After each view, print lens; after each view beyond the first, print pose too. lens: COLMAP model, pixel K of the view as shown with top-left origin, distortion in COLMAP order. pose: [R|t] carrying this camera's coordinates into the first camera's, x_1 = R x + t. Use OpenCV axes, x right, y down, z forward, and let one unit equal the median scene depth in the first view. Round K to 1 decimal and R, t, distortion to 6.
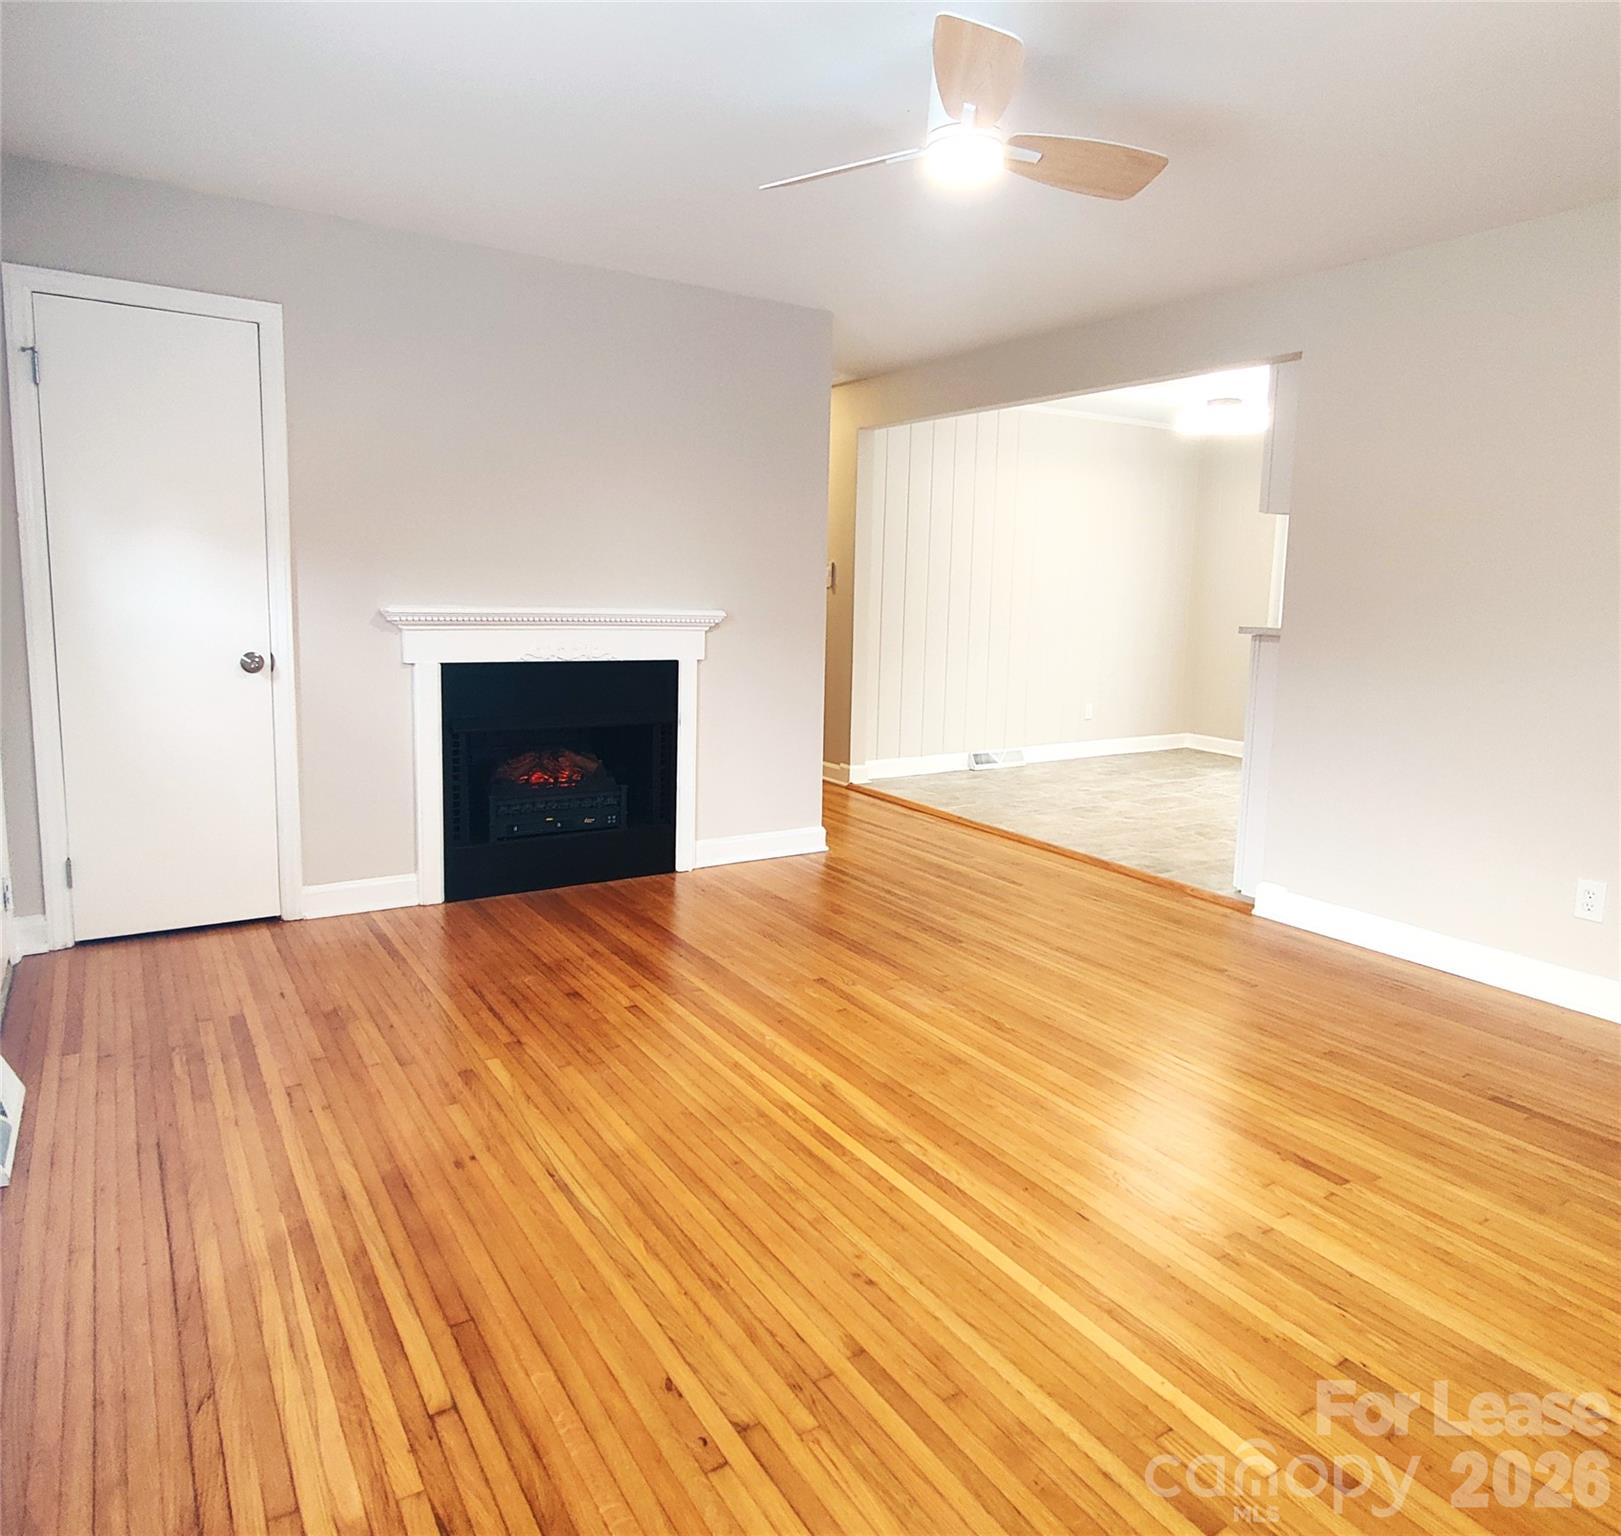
lens RADIAL K [[1097.7, 0, 811.1], [0, 1097.7, 726.3], [0, 0, 1]] dist [0.001380, 0.001271]
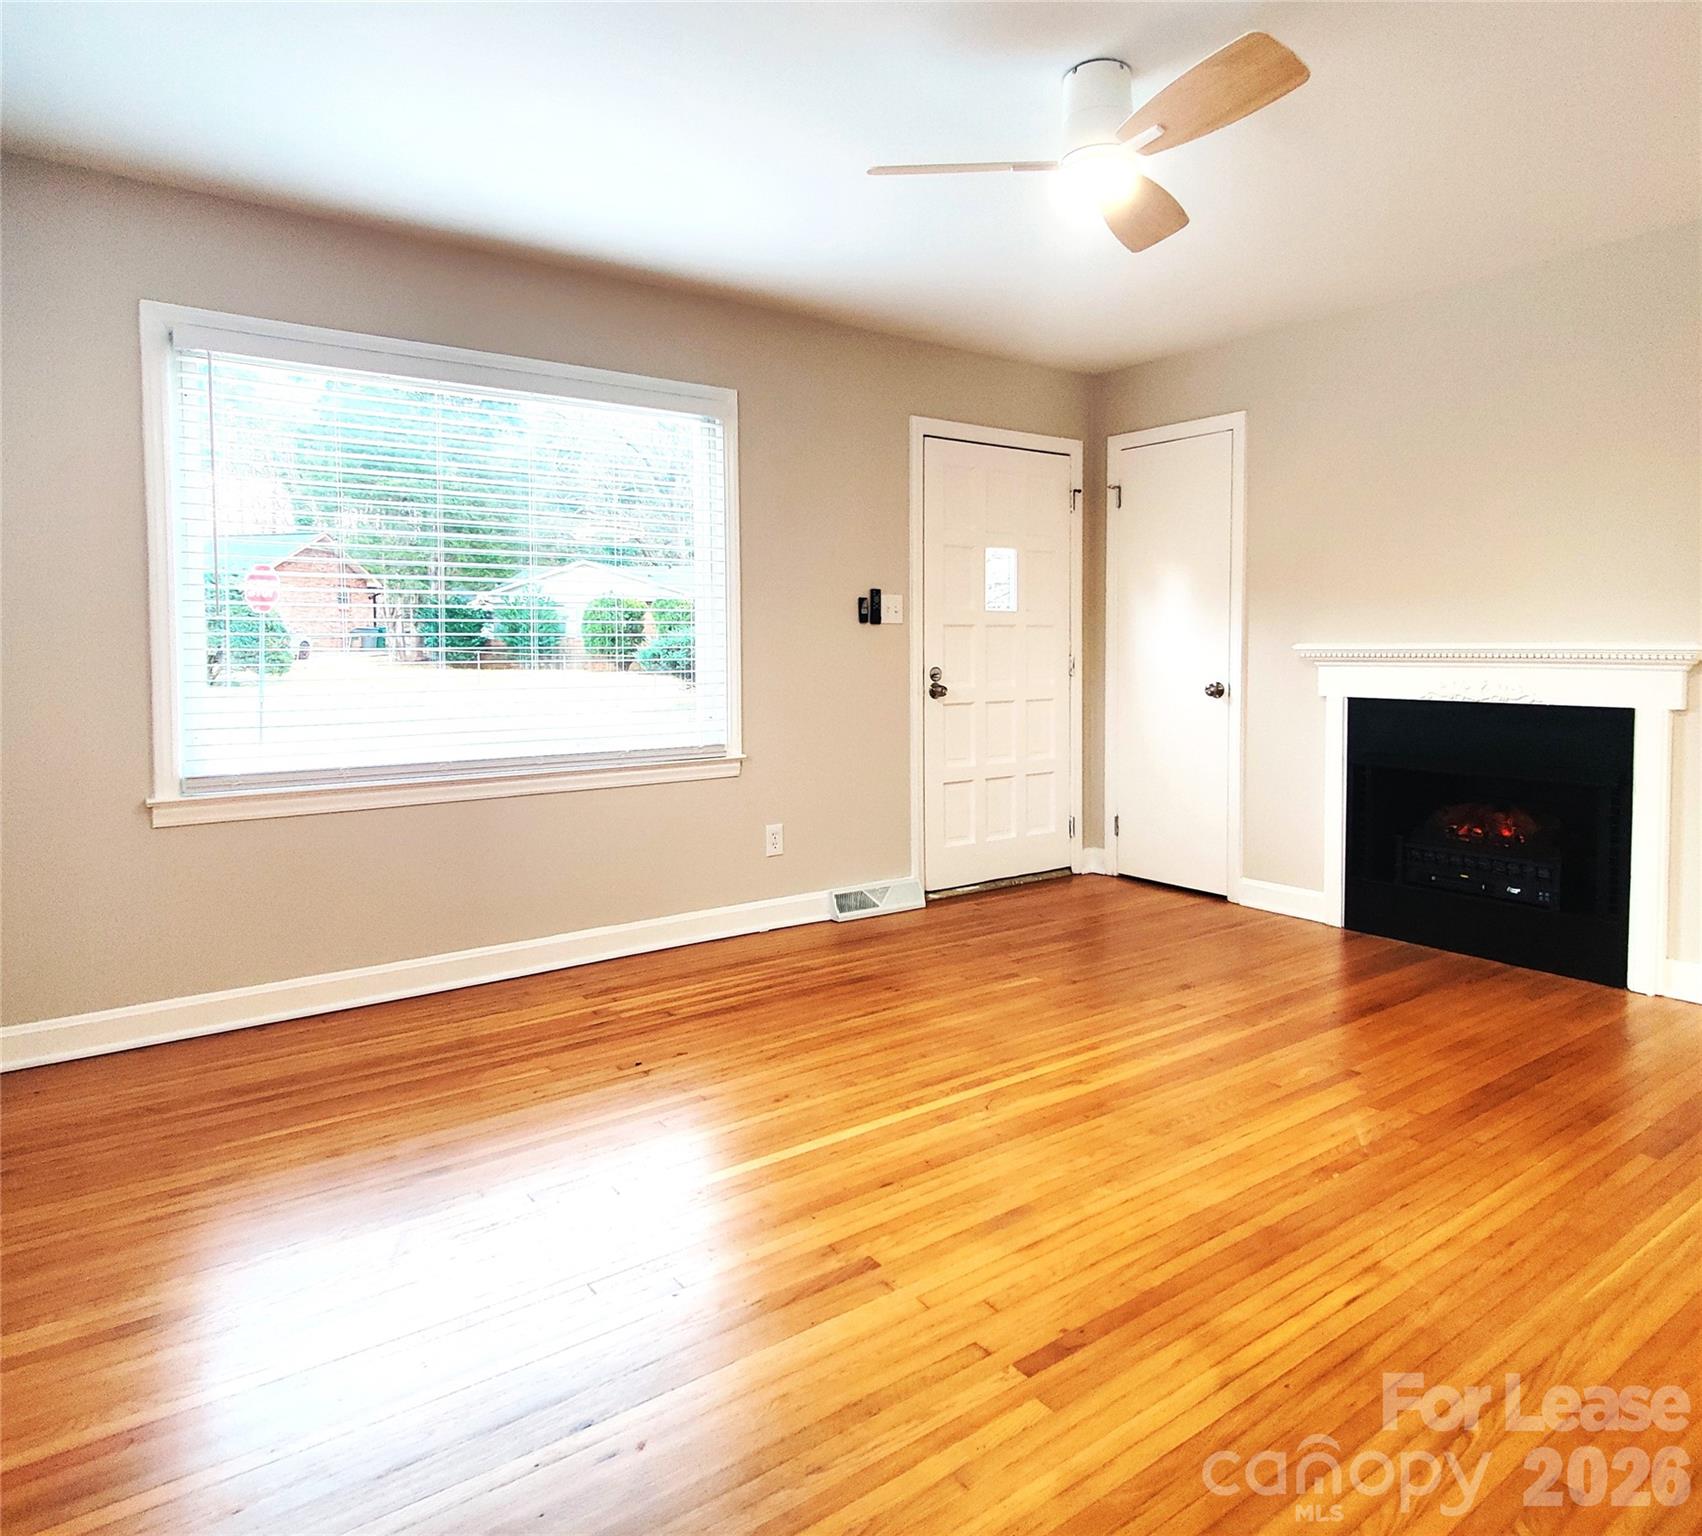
lens RADIAL K [[1097.1, 0, 843.8], [0, 1097.1, 701.7], [0, 0, 1]] dist [-0.000083, 0.000926]
pose [[0.057327, 0.023856, -0.998070, 0.718435], [-0.122709, 0.992303, 0.016670, -0.012040], [0.990786, 0.121517, 0.059813, 0.474116]]
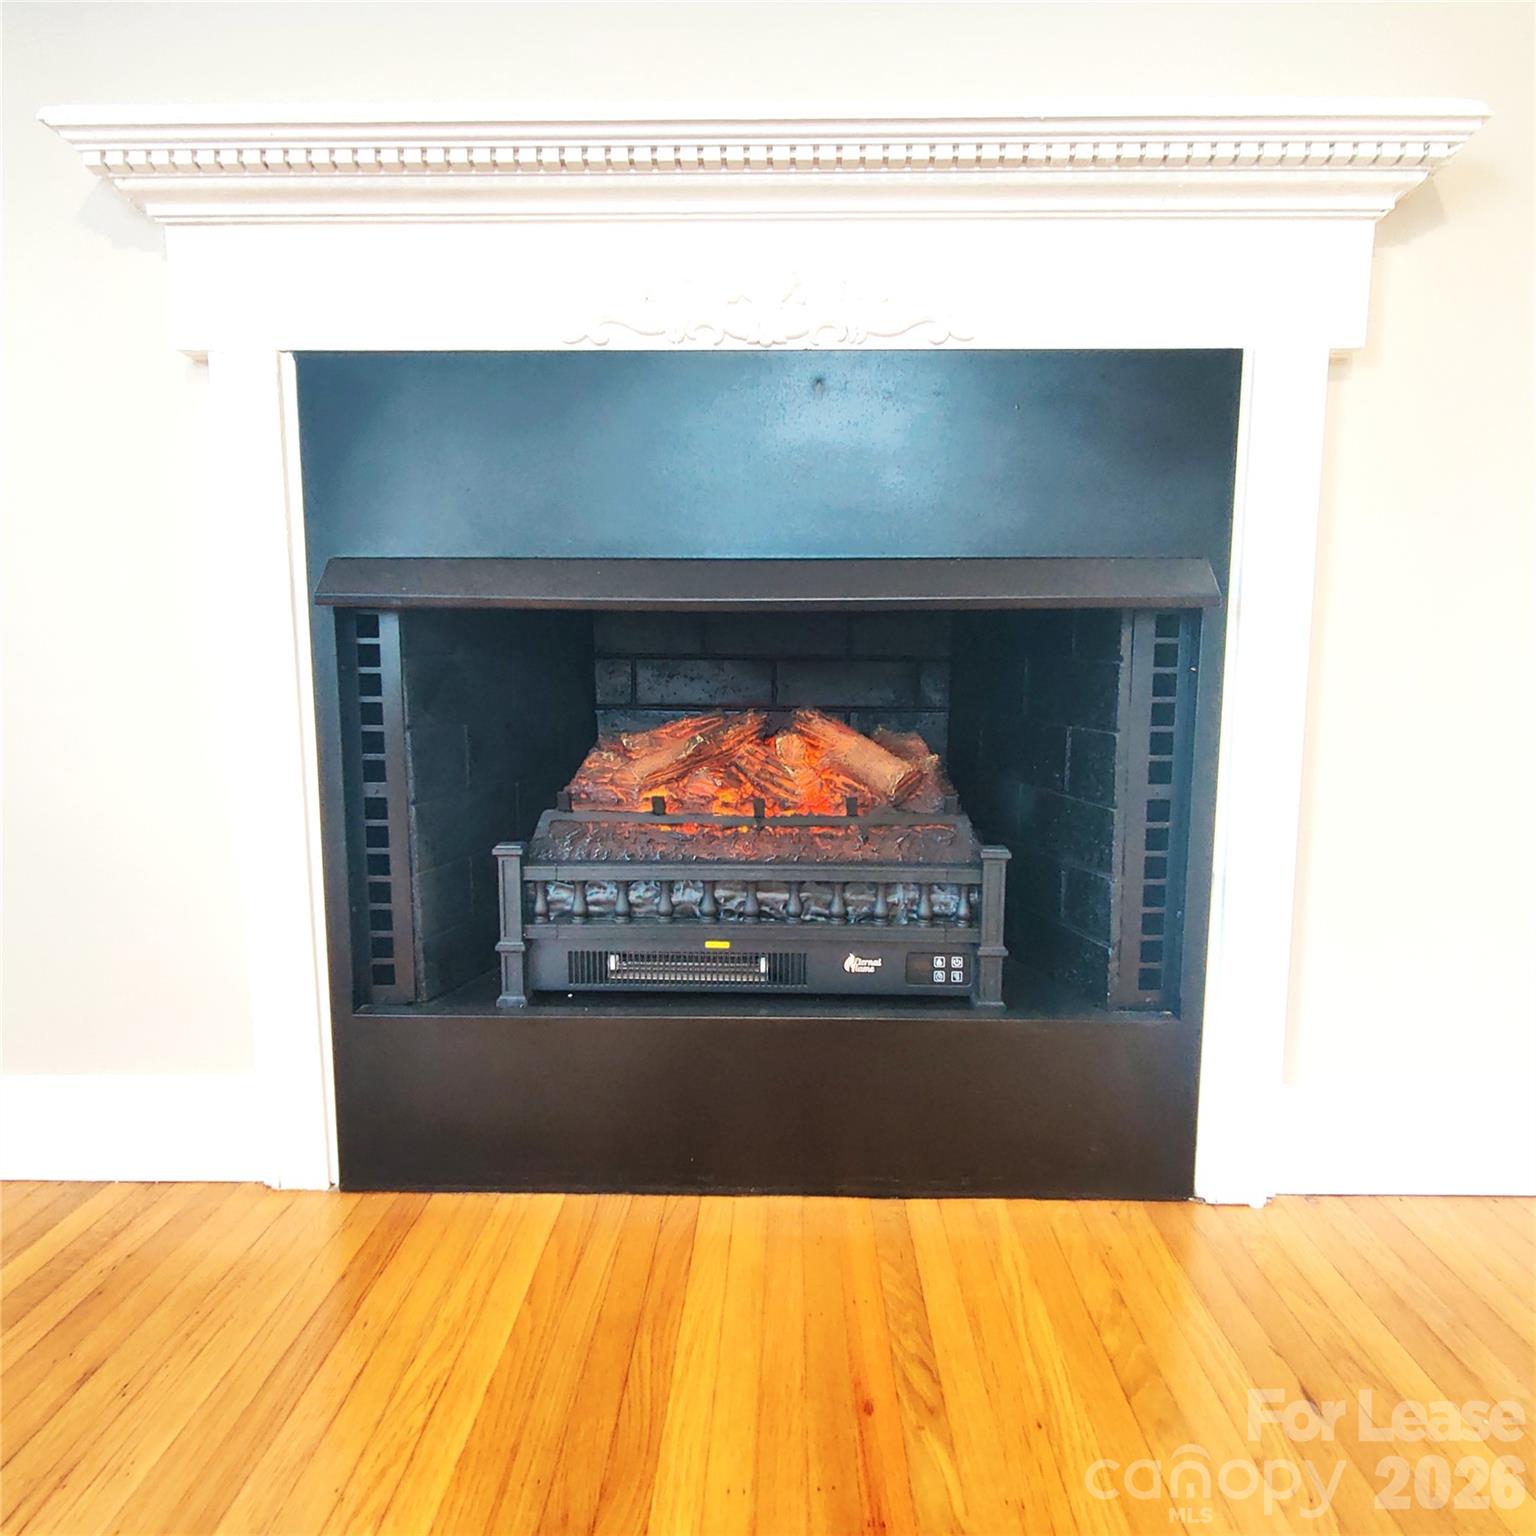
lens RADIAL K [[1040.2, 0, 768.0], [0, 1040.2, 768.0], [0, 0, 1]] dist [0.008495, -0.001470]
pose [[0.830609, 0.039847, -0.555428, -0.089329], [-0.050930, 0.998692, -0.004516, 0.044328], [0.554522, 0.032039, 0.831552, 0.883338]]
